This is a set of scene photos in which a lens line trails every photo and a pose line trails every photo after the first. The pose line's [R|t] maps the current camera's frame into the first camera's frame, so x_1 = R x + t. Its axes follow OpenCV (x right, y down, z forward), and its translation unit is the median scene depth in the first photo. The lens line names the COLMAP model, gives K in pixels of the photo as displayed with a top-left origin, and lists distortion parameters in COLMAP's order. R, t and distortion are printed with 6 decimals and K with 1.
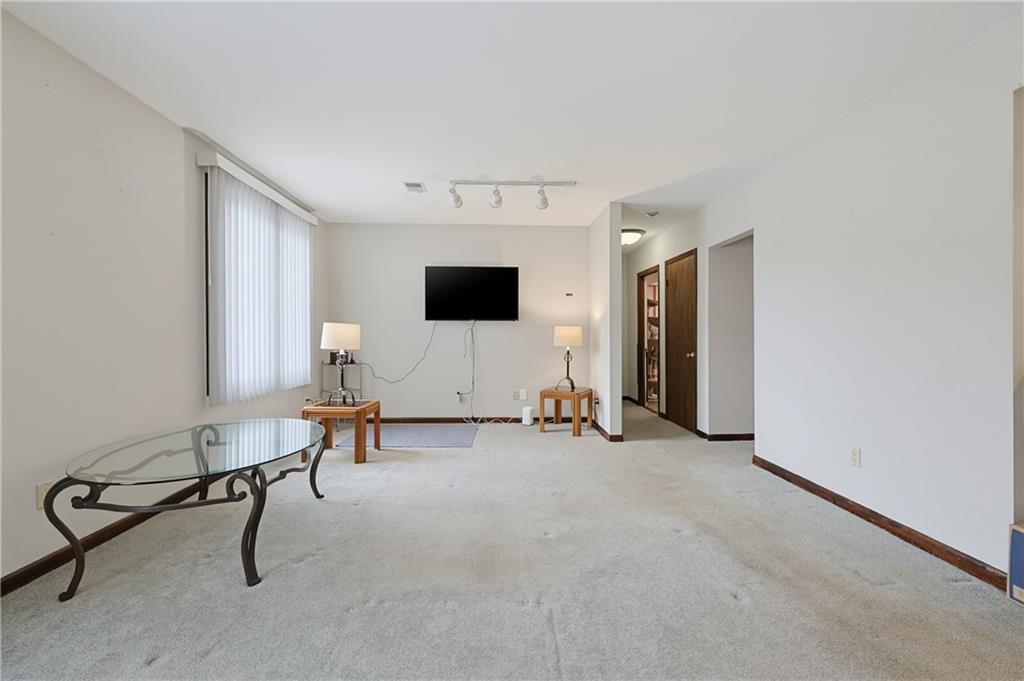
lens RADIAL K [[436.8, 0, 511.7], [0, 436.8, 337.3], [0, 0, 1]] dist [0.000775, -0.001332]
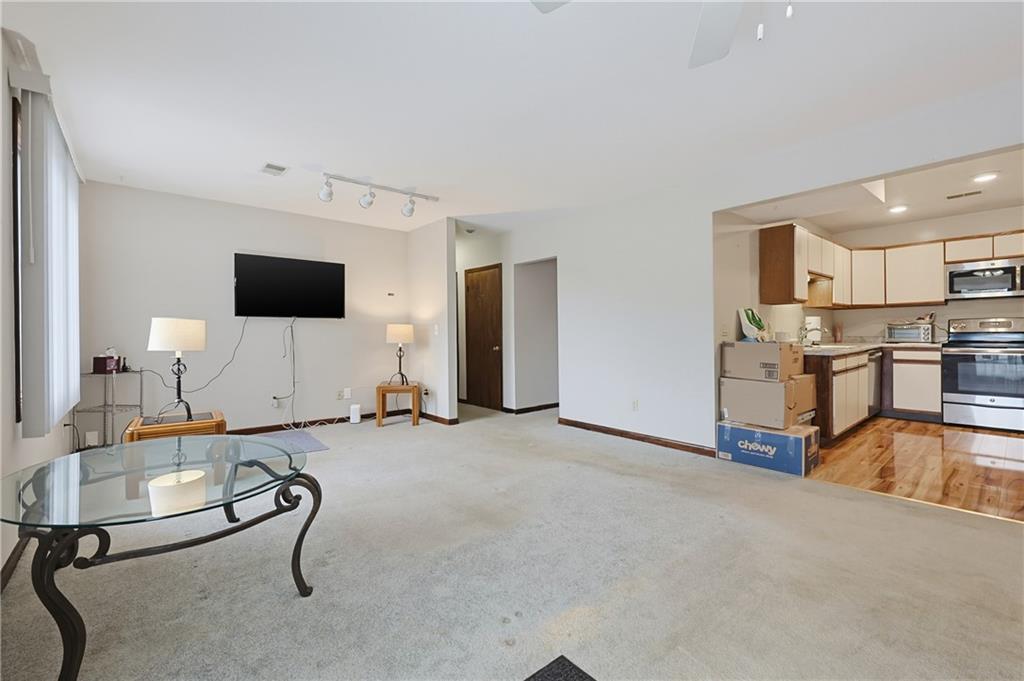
lens RADIAL K [[436.8, 0, 510.3], [0, 436.8, 335.9], [0, 0, 1]] dist [0.000775, -0.001332]
pose [[0.789096, -0.007811, 0.614220, -0.357278], [0.007918, 0.999965, 0.002544, 0.001798], [-0.614219, 0.002856, 0.789131, -0.011008]]
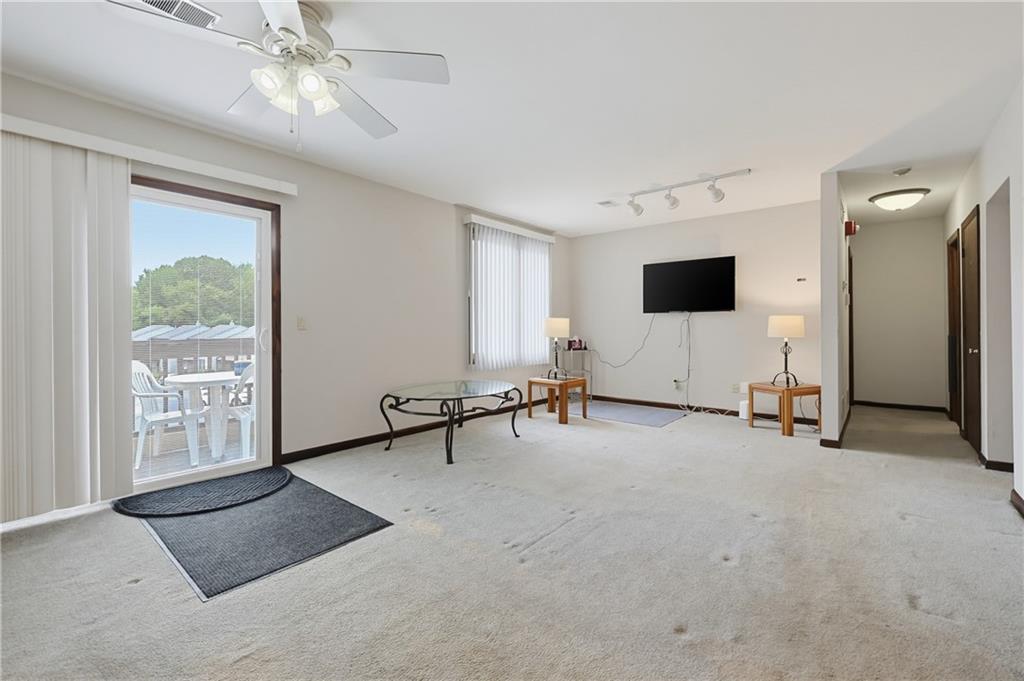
lens RADIAL K [[436.8, 0, 502.6], [0, 436.8, 331.6], [0, 0, 1]] dist [0.000775, -0.001332]
pose [[0.741852, 0.001677, -0.670561, 0.341521], [0.001557, 0.999990, 0.004223, 0.003503], [0.670561, -0.004177, 0.741842, -0.084879]]
